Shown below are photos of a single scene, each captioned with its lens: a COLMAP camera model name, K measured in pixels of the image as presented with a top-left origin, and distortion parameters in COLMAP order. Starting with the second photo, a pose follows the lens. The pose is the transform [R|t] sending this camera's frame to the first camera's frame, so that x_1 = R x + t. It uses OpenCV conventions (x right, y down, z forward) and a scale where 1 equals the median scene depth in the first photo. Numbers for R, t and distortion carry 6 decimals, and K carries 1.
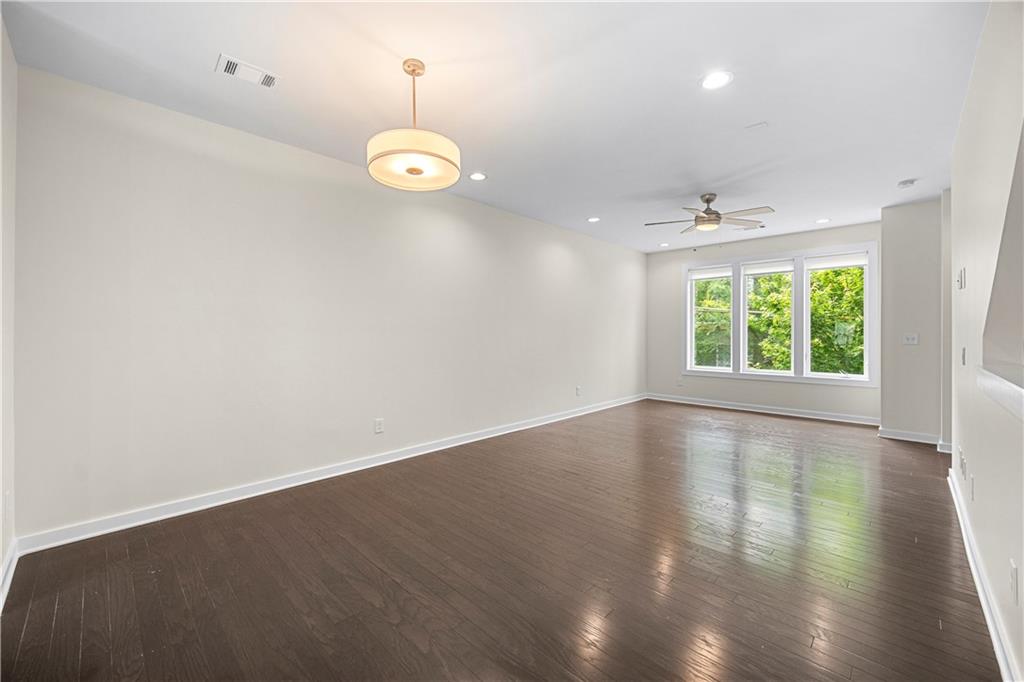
lens RADIAL K [[402.2, 0, 511.5], [0, 402.2, 335.9], [0, 0, 1]] dist [-0.005967, 0.000642]
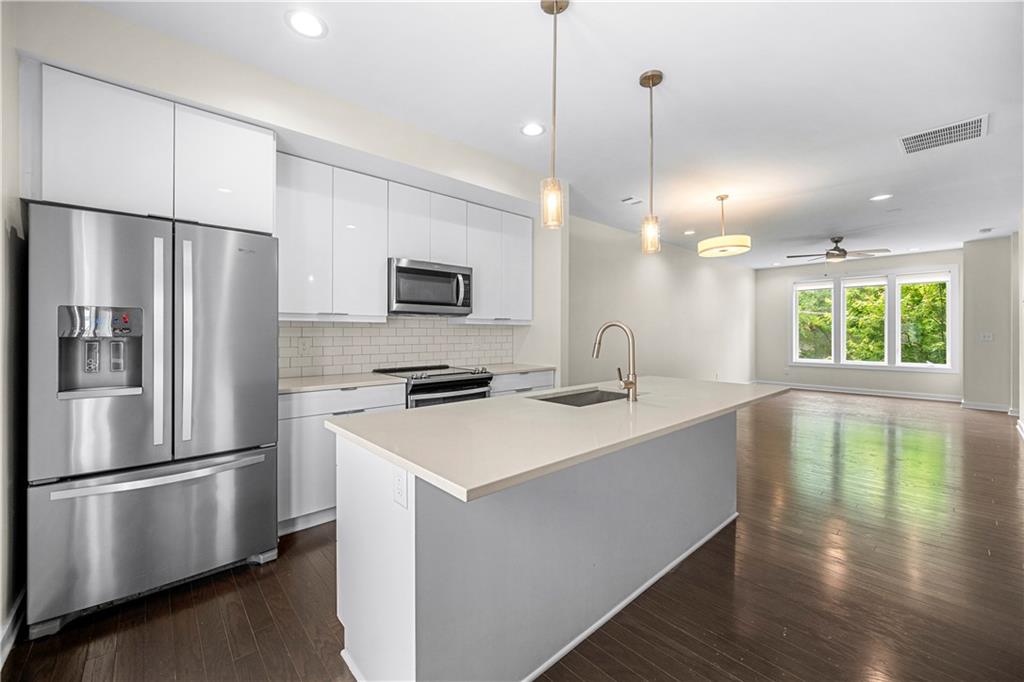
lens RADIAL K [[402.2, 0, 507.3], [0, 402.2, 336.9], [0, 0, 1]] dist [-0.005967, 0.000642]
pose [[0.996893, -0.000578, -0.078763, -0.446272], [0.000435, 0.999998, -0.001840, 0.009702], [0.078763, 0.001800, 0.996892, -0.413698]]
